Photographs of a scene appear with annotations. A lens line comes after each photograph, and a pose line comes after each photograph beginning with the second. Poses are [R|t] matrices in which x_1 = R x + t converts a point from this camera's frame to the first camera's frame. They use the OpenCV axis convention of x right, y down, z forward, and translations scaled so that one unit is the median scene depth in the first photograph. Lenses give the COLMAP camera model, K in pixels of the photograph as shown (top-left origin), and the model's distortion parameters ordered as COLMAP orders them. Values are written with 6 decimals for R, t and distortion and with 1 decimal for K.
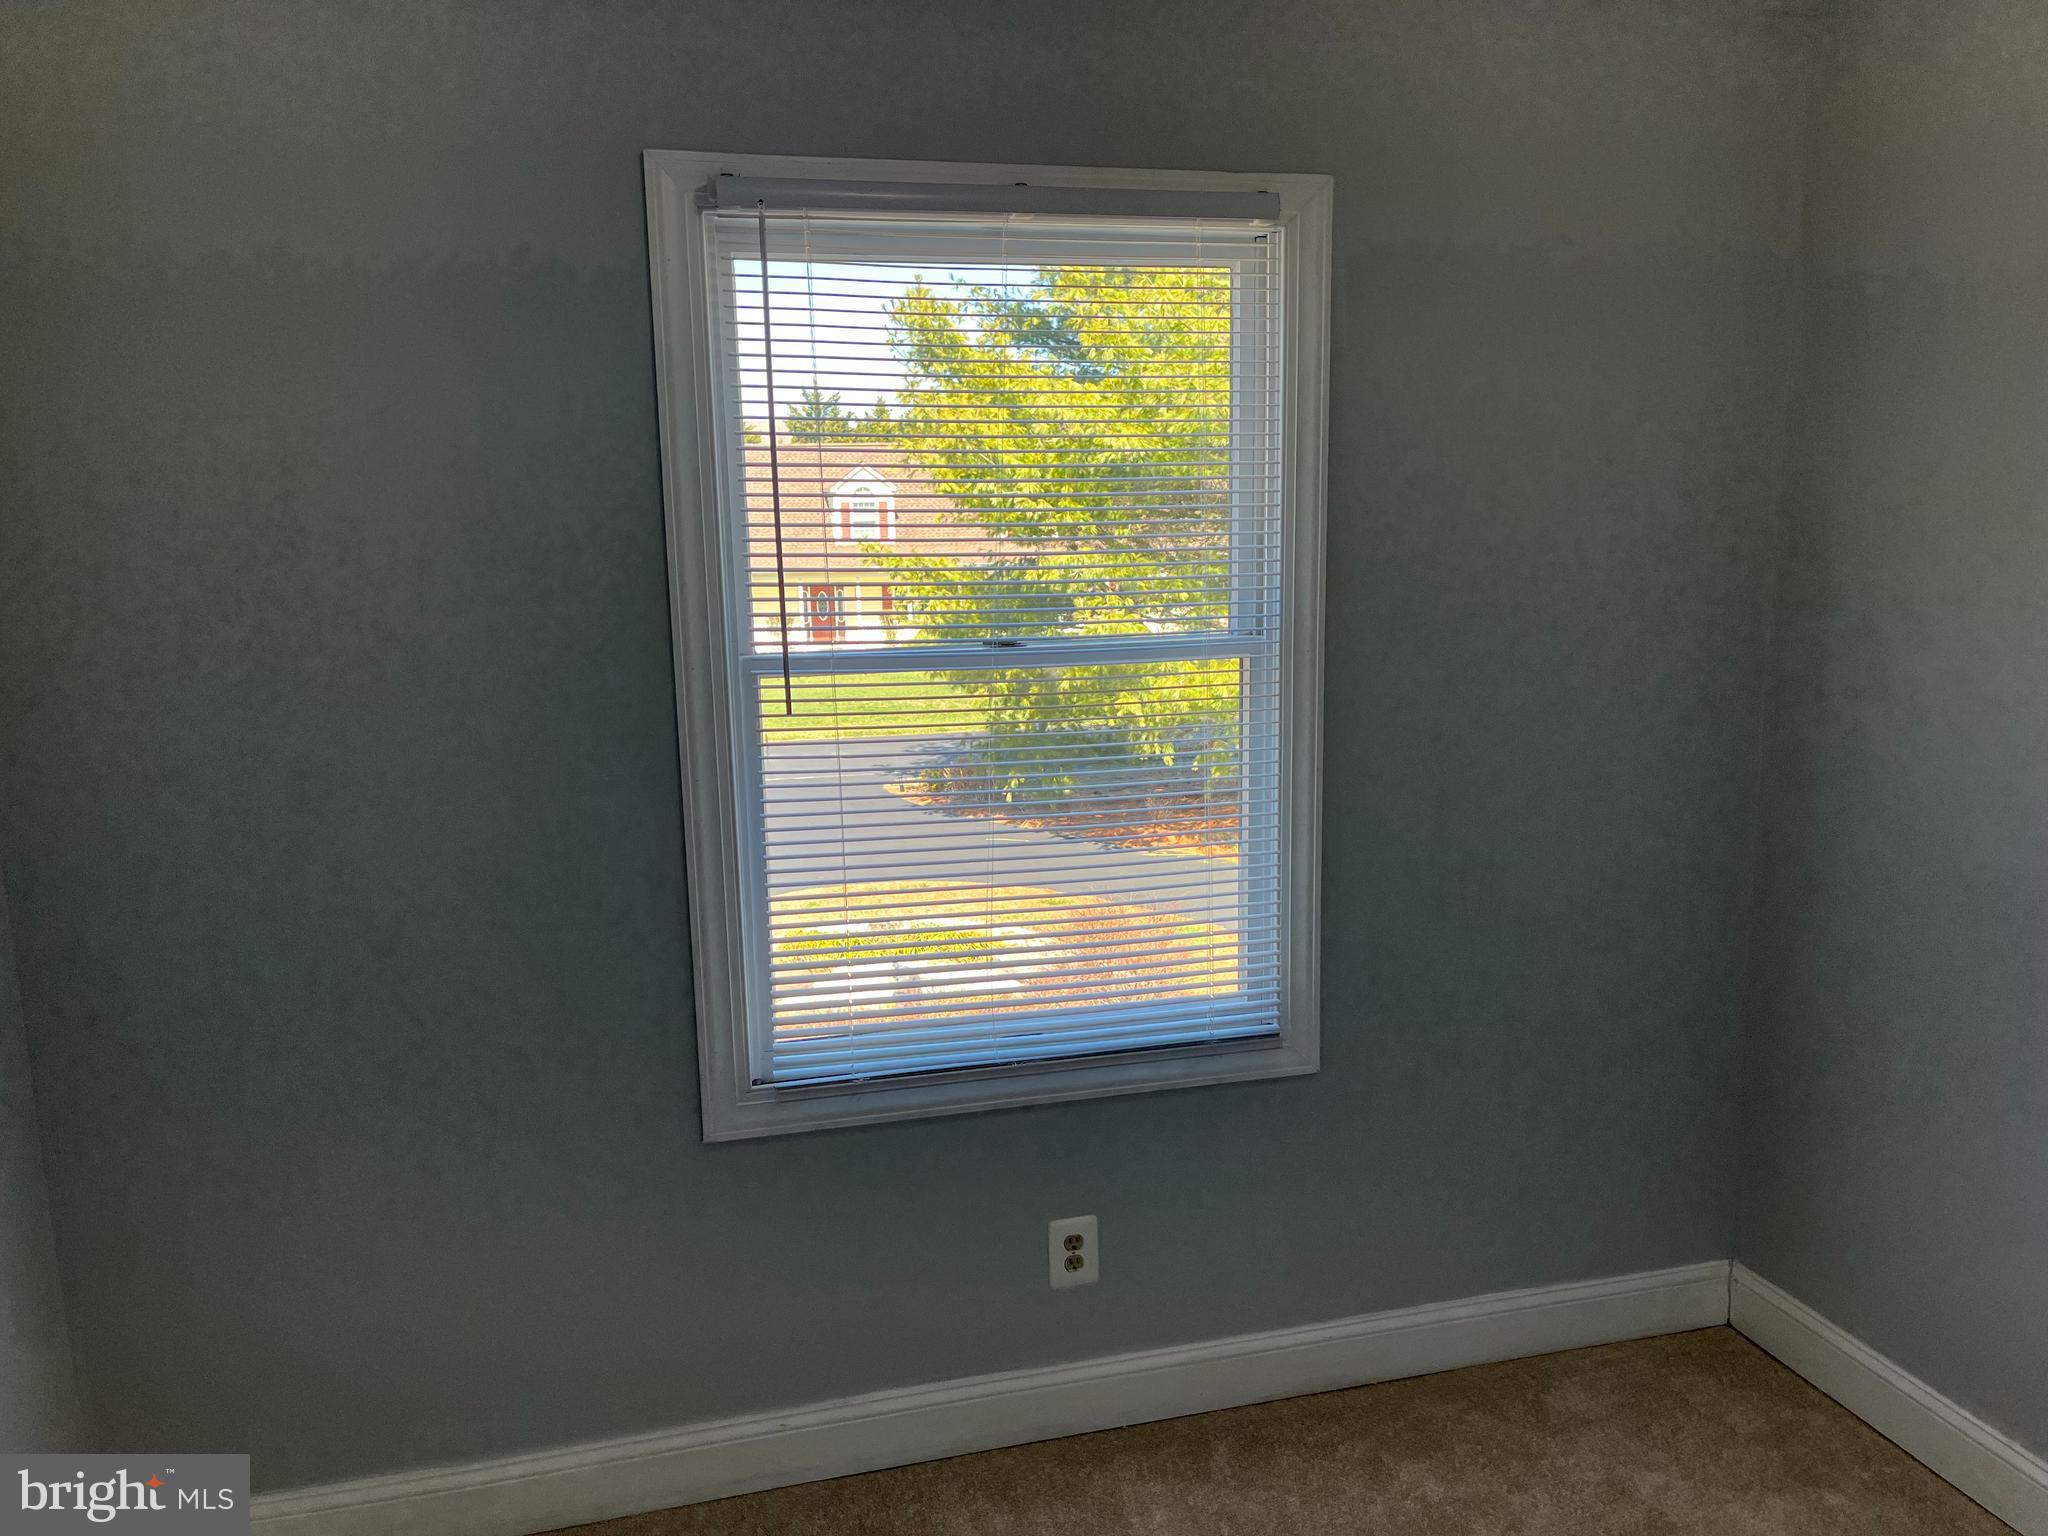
lens RADIAL K [[1552.1, 0, 1026.7], [0, 1552.1, 762.2], [0, 0, 1]] dist [-0.002955, -0.000057]
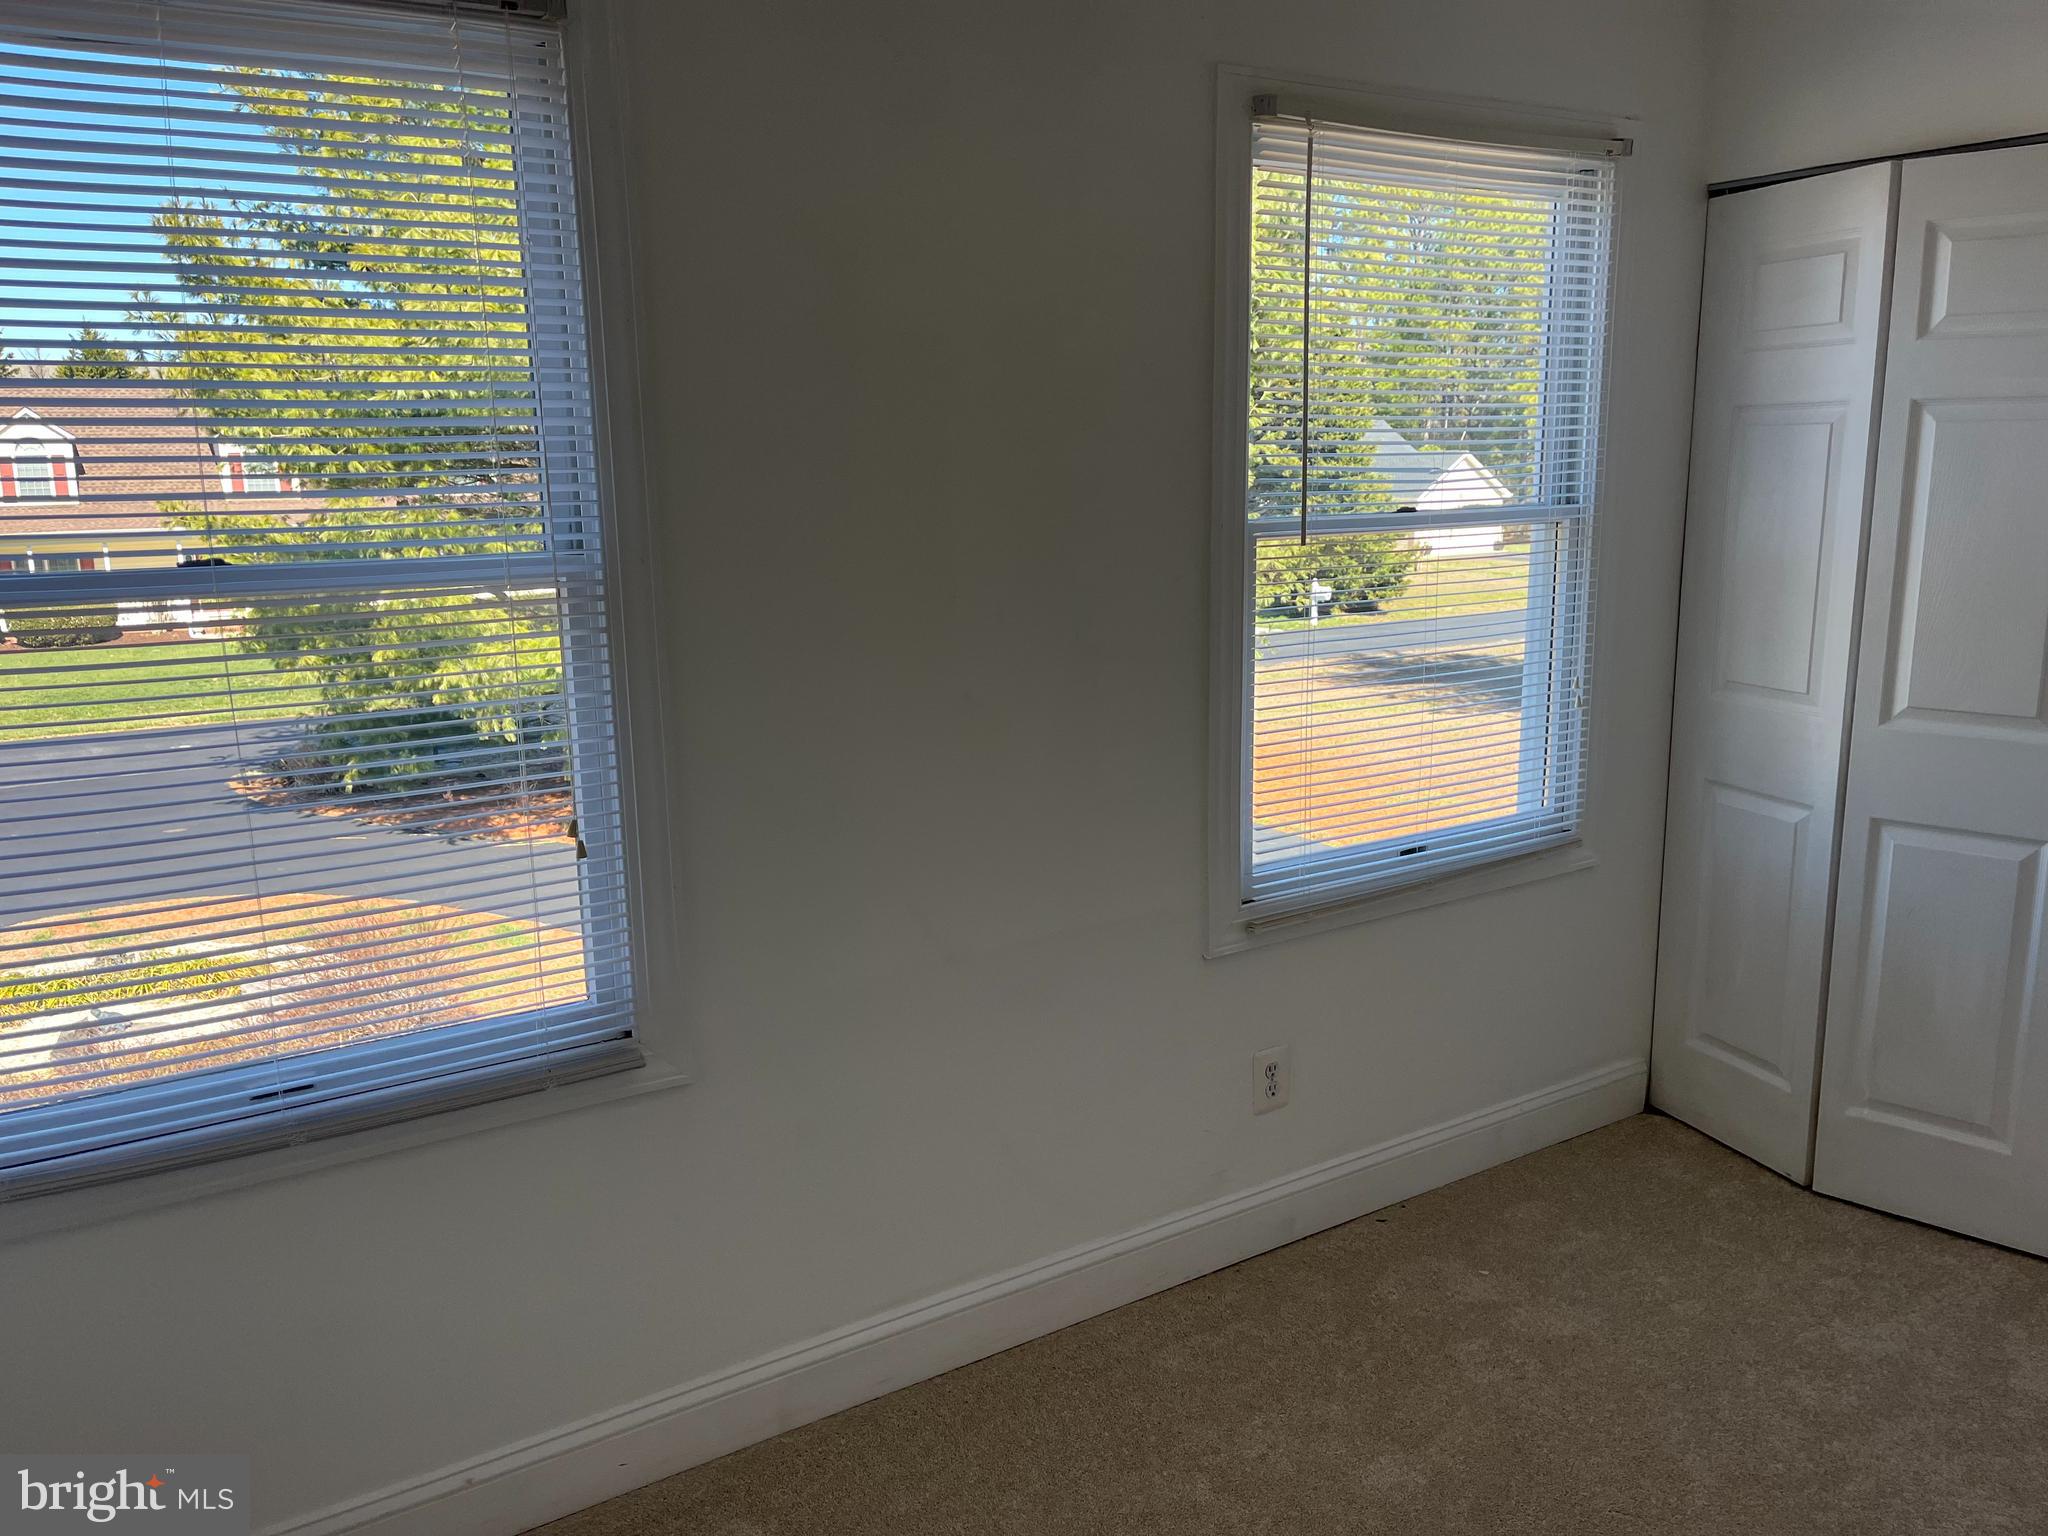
lens RADIAL K [[1552.1, 0, 1021.9], [0, 1552.1, 773.4], [0, 0, 1]] dist [-0.002955, -0.000057]
pose [[0.960679, -0.069400, 0.268847, 0.147706], [0.057762, 0.997029, 0.050967, -0.008587], [-0.271585, -0.033433, 0.961834, 0.060397]]
